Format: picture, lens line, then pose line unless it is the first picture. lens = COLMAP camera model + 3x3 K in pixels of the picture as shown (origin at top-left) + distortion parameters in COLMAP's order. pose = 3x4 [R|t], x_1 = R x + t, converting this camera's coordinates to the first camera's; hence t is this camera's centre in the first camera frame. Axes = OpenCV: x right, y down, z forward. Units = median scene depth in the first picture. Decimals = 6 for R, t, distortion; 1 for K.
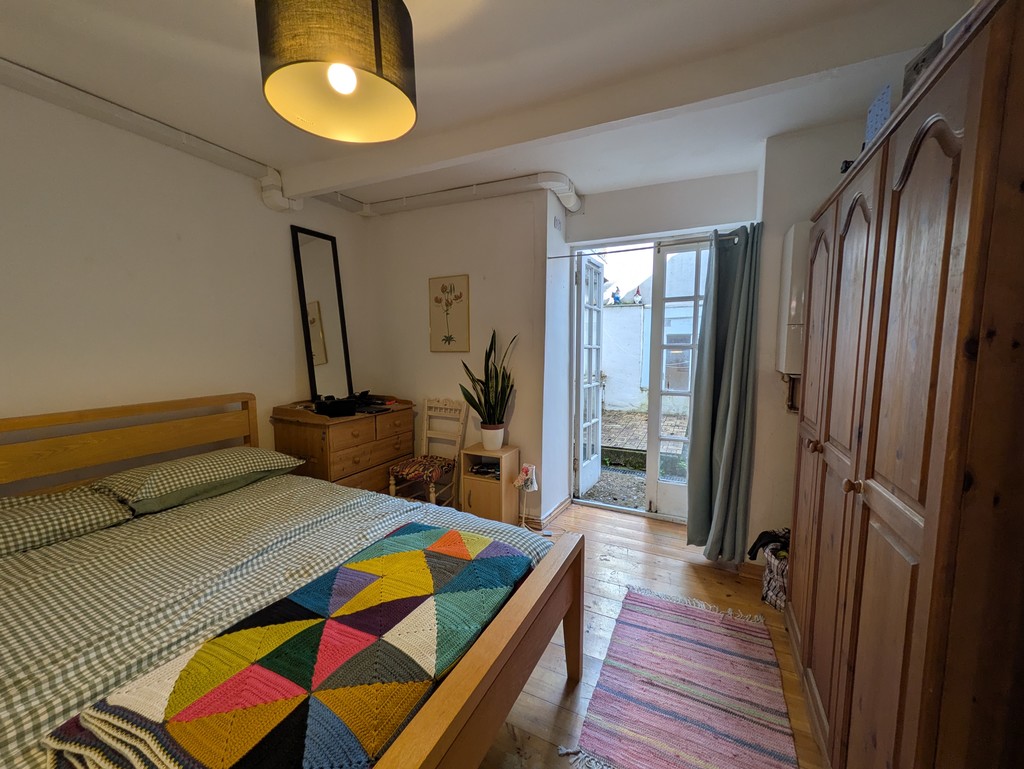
lens RADIAL K [[403.8, 0, 507.6], [0, 403.8, 384.8], [0, 0, 1]] dist [-0.000068, 0.000693]
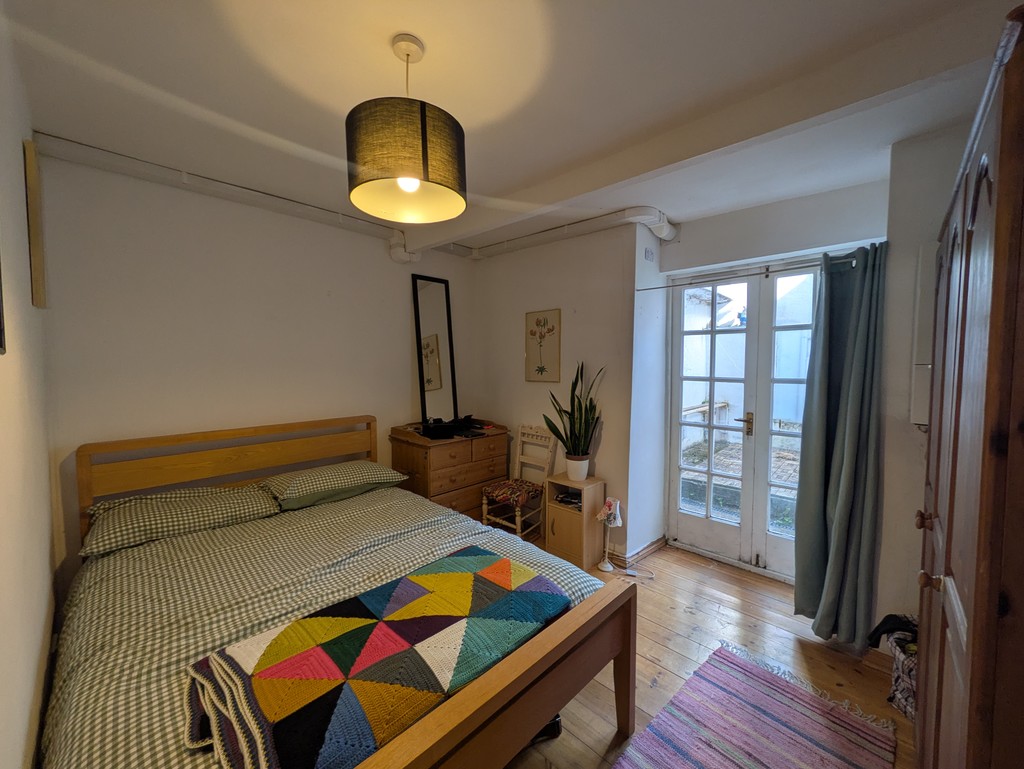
lens RADIAL K [[403.8, 0, 513.0], [0, 403.8, 383.4], [0, 0, 1]] dist [-0.000068, 0.000693]
pose [[0.952387, 0.017267, -0.304401, 0.146381], [-0.030828, 0.998732, -0.039800, -0.046953], [0.303328, 0.047289, 0.951712, -0.030098]]
